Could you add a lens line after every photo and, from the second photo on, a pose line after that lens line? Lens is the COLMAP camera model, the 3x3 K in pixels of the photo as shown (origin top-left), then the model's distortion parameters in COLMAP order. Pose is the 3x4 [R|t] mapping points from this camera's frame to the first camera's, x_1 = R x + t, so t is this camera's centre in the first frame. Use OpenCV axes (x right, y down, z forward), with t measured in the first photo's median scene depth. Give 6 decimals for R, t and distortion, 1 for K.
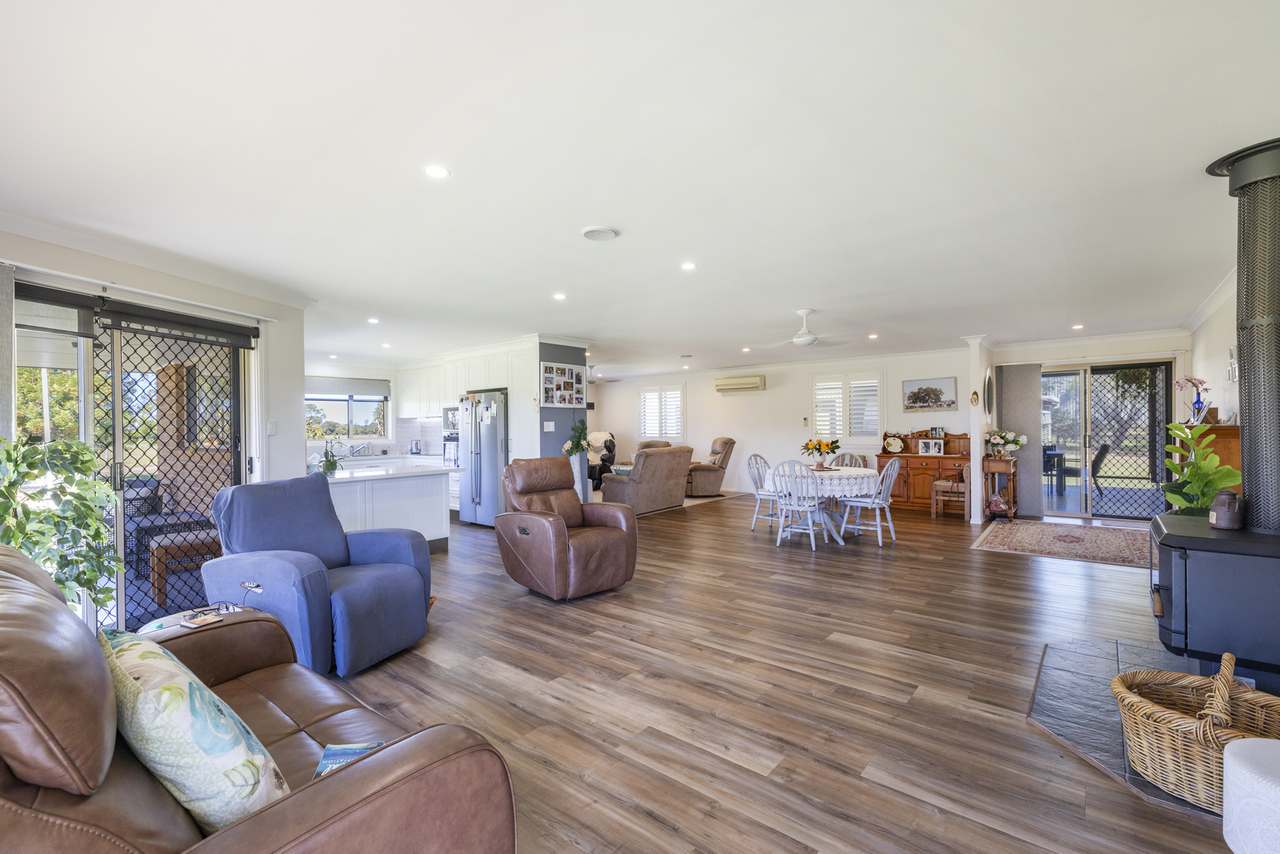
lens RADIAL K [[563.3, 0, 640.0], [0, 563.3, 427.0], [0, 0, 1]] dist [-0.000122, -0.000017]
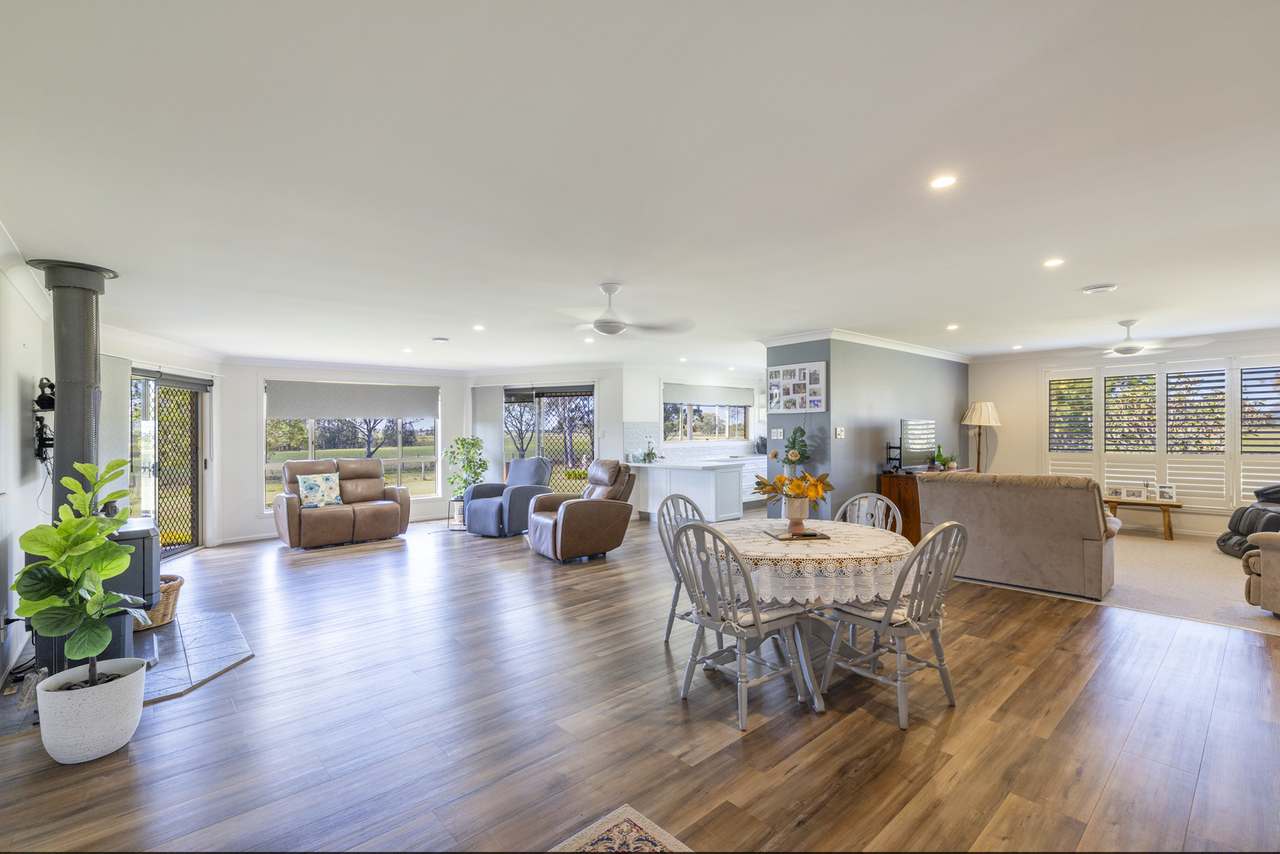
lens RADIAL K [[563.3, 0, 640.0], [0, 563.3, 427.0], [0, 0, 1]] dist [-0.000122, -0.000017]
pose [[-0.144984, 0.011088, -0.989372, 0.774471], [0.013024, 0.999872, 0.009297, -0.023554], [0.989348, -0.011537, -0.145110, 0.872919]]
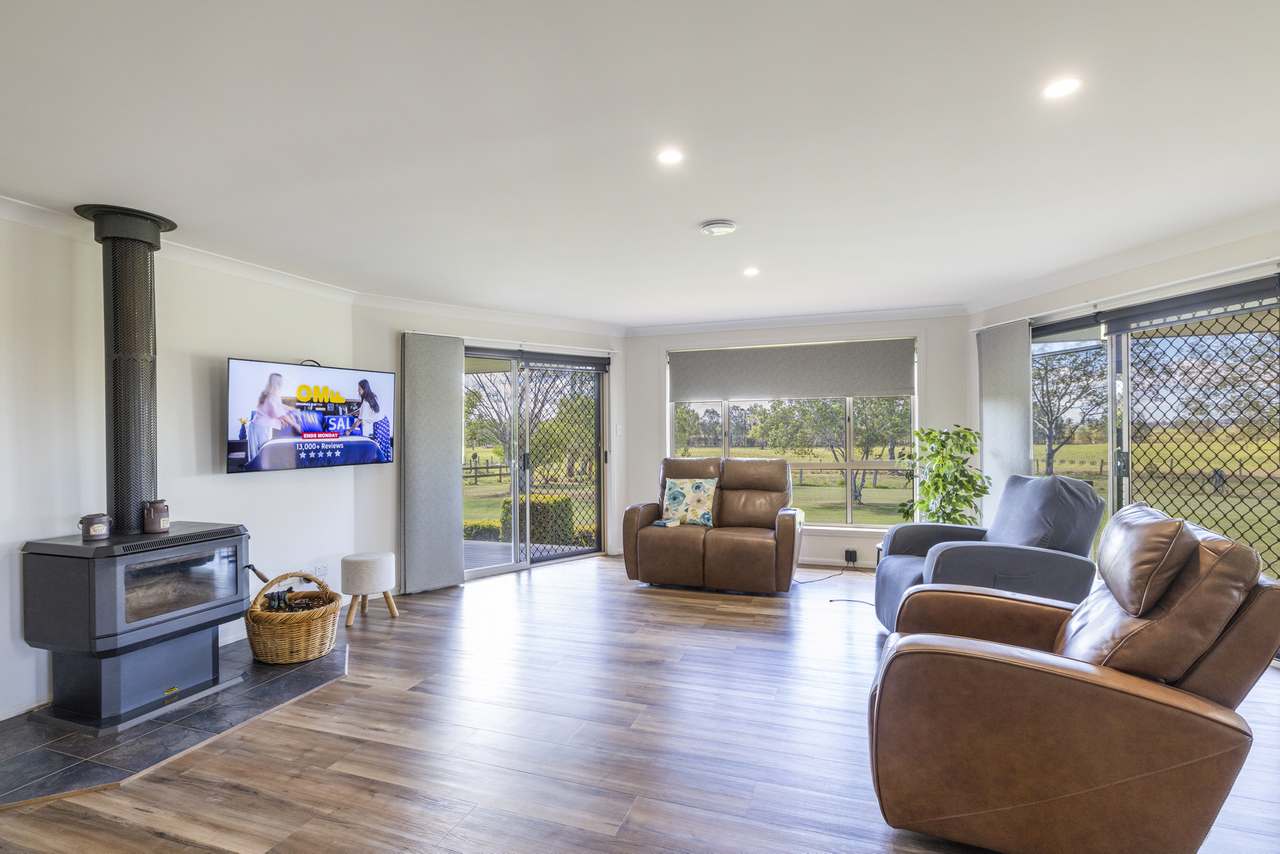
lens RADIAL K [[621.2, 0, 640.0], [0, 621.2, 427.0], [0, 0, 1]] dist [-0.001008, -0.000019]
pose [[-0.943417, 0.019035, -0.331062, 0.181036], [0.020079, 0.999798, 0.000265, -0.003710], [0.331001, -0.006398, -0.943609, 0.868773]]
